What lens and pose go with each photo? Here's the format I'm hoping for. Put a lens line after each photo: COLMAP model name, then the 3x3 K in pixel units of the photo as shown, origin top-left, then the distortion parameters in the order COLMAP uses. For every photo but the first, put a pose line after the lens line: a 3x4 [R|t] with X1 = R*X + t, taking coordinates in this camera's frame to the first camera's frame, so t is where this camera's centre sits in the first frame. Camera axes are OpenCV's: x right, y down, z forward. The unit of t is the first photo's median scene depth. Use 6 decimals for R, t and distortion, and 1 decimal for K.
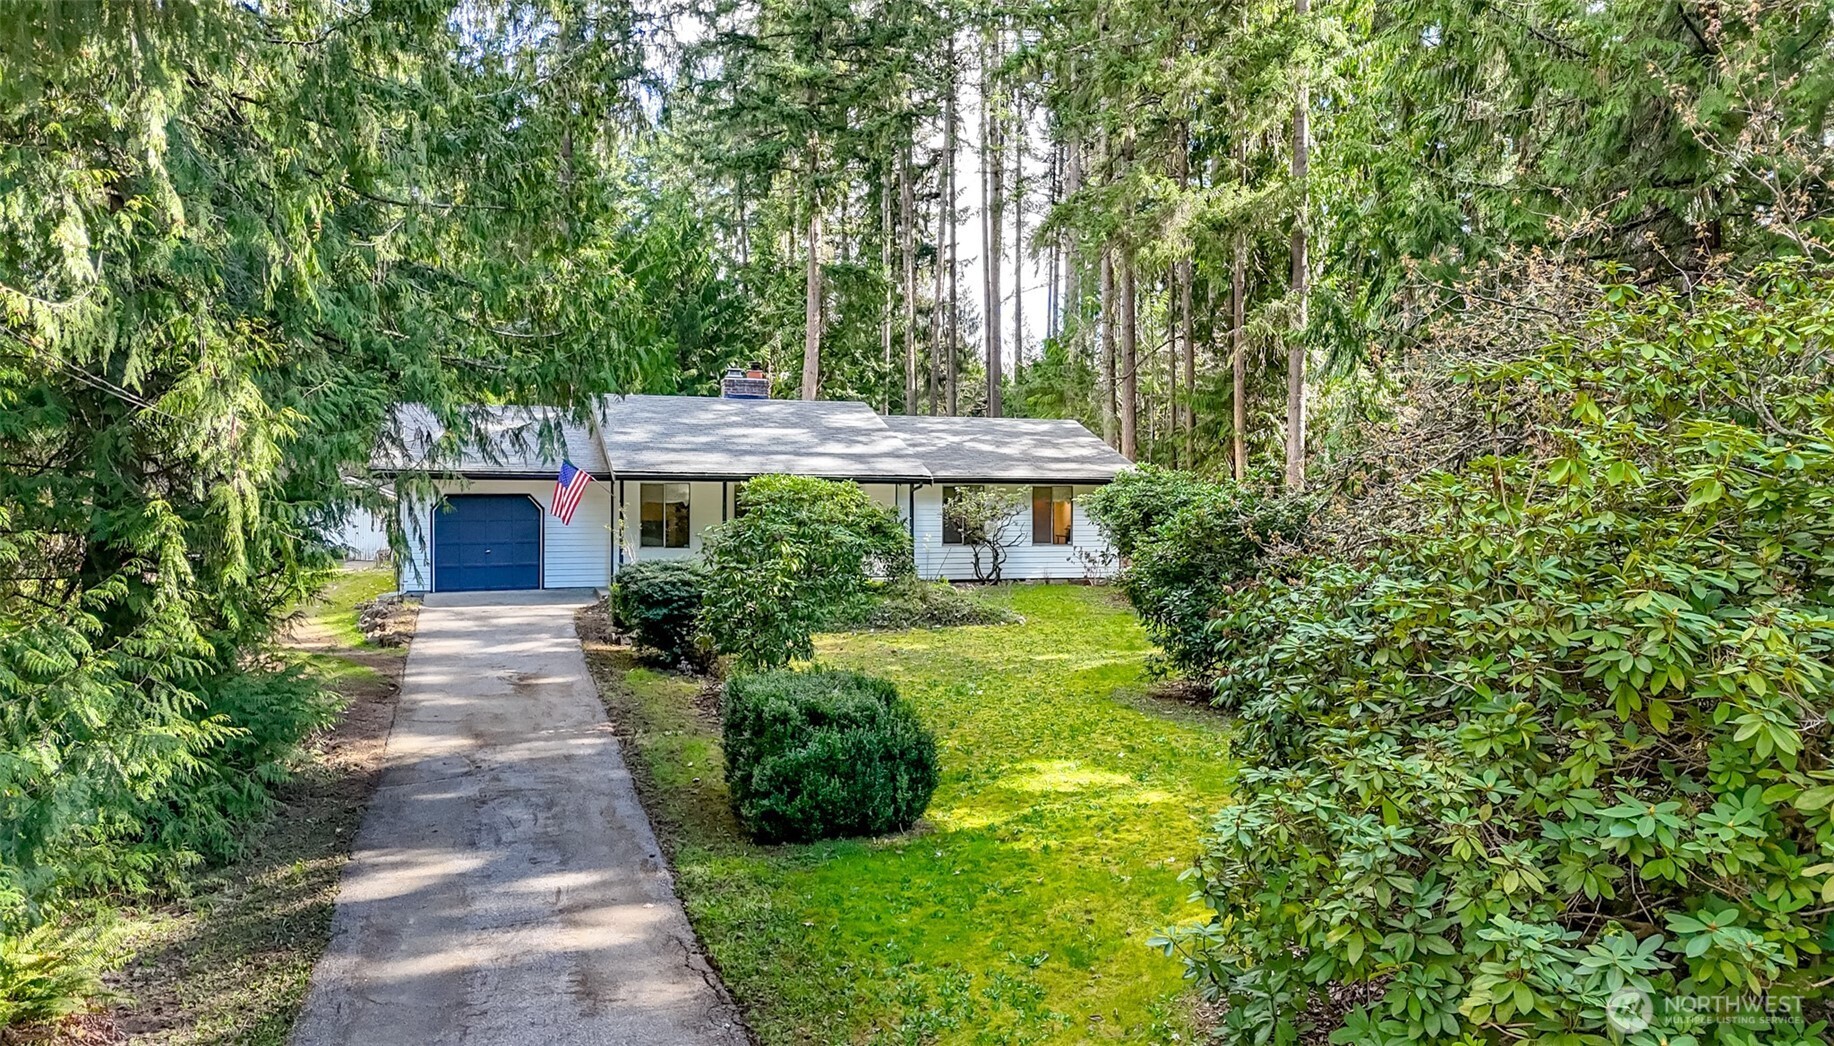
lens RADIAL K [[1315.9, 0, 917.0], [0, 1315.9, 523.0], [0, 0, 1]] dist [0.047058, -0.002657]
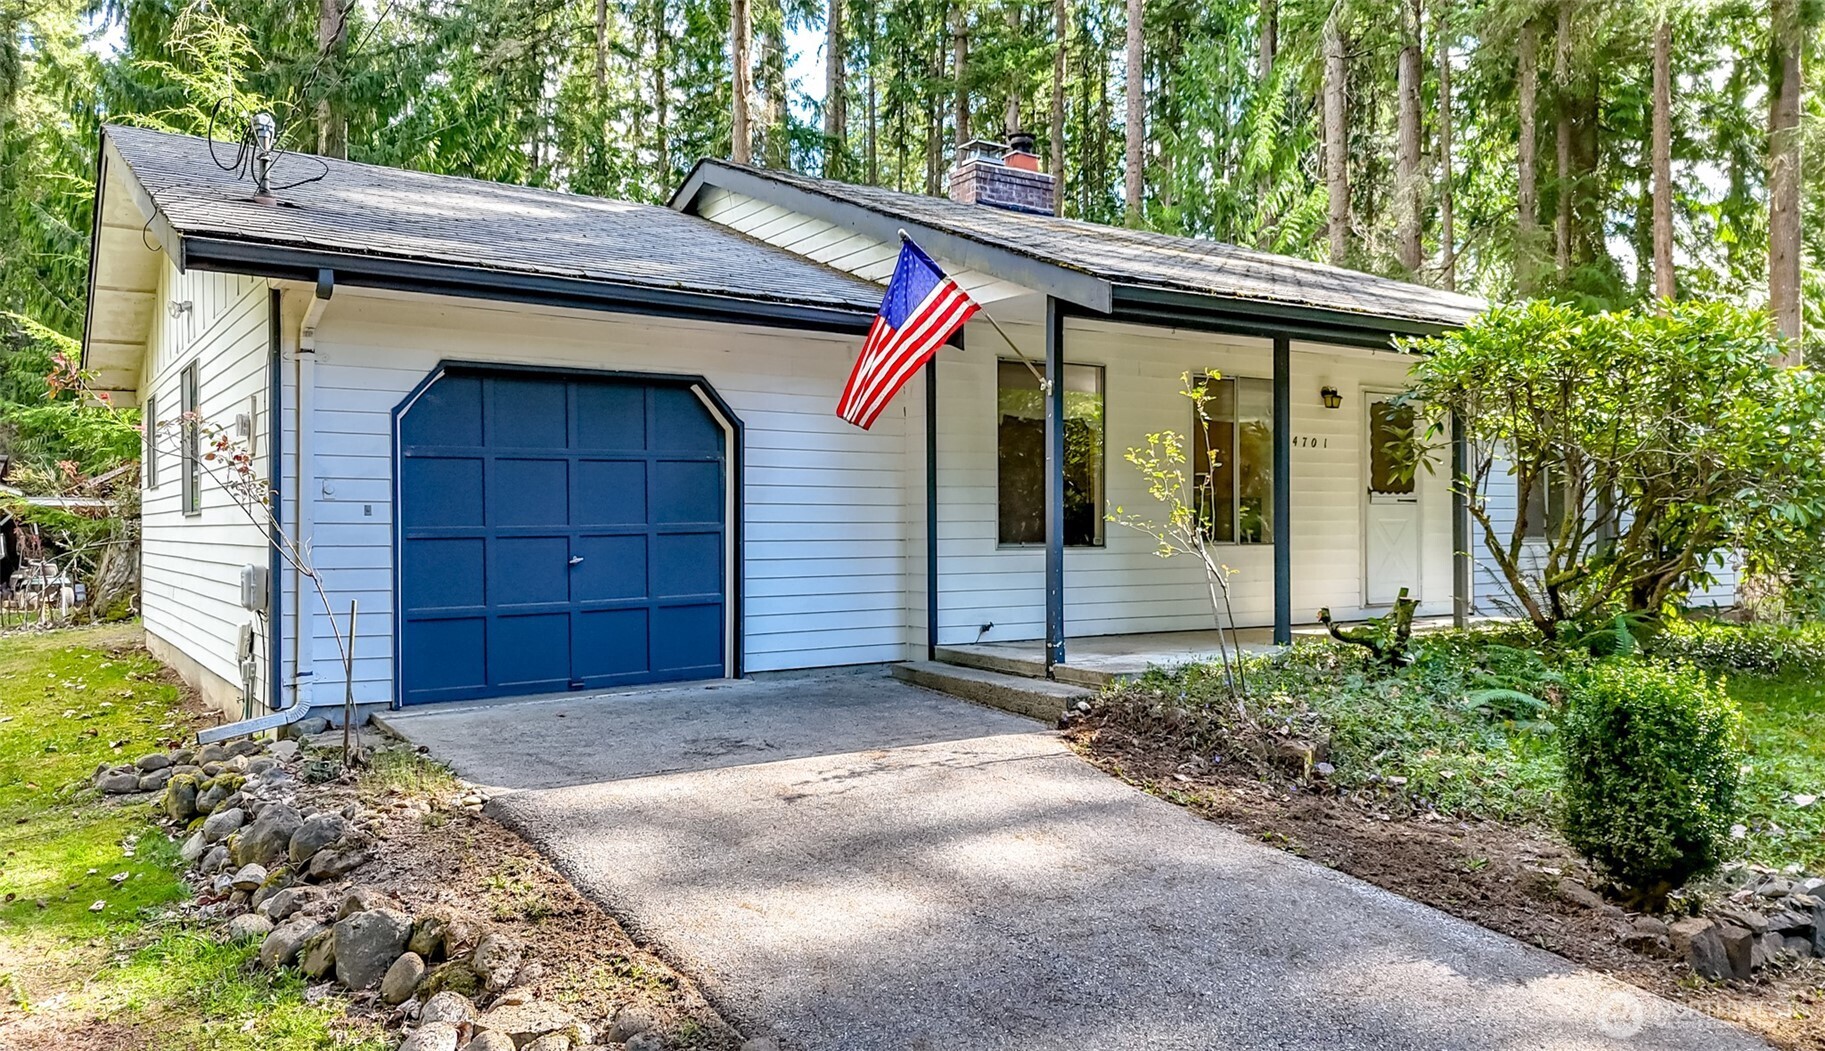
lens RADIAL K [[1326.3, 0, 912.5], [0, 1326.3, 525.5], [0, 0, 1]] dist [0.063275, 0.000391]
pose [[0.964099, -0.010417, 0.265340, -0.249065], [0.016279, 0.999669, -0.019901, 0.015746], [-0.265045, 0.023506, 0.963949, 0.516087]]
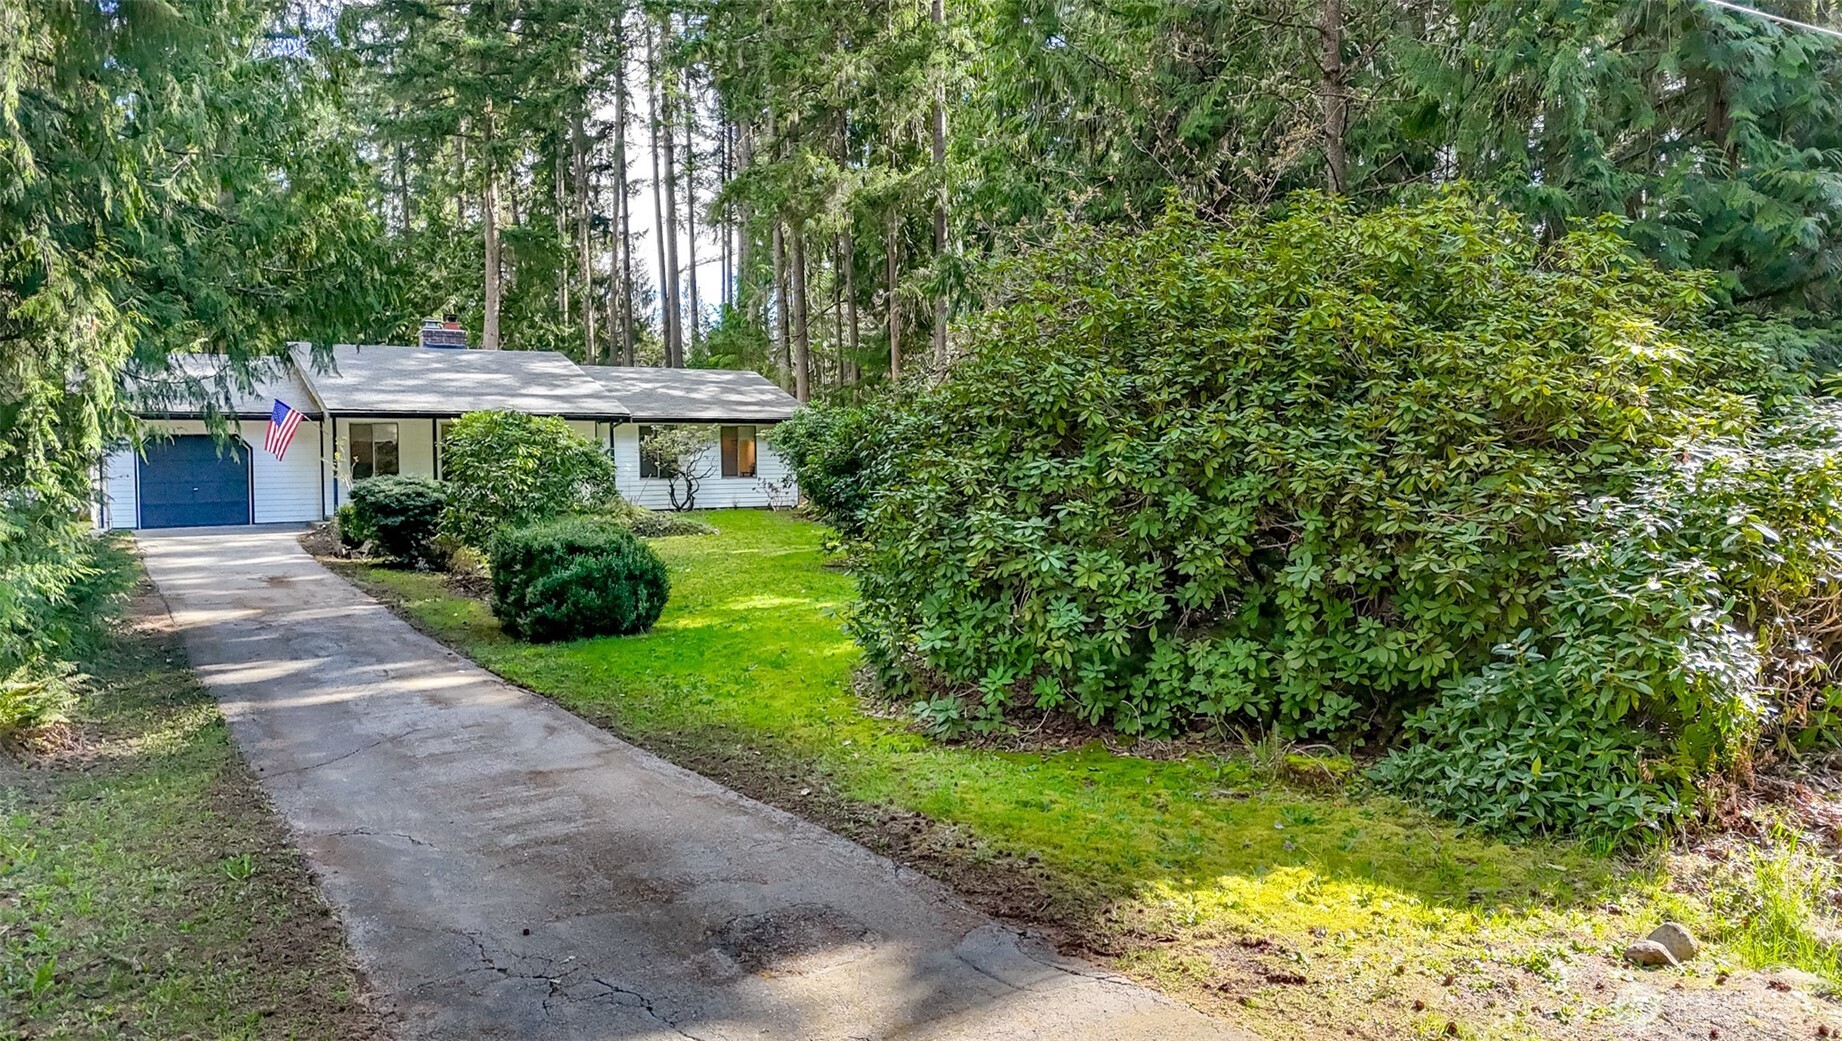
lens RADIAL K [[1317.1, 0, 919.6], [0, 1317.1, 500.1], [0, 0, 1]] dist [0.185223, -0.496098]
pose [[0.969601, -0.026742, 0.243226, -0.021038], [0.027789, 0.999613, -0.000873, 0.035514], [-0.243108, 0.007606, 0.969969, -0.127828]]
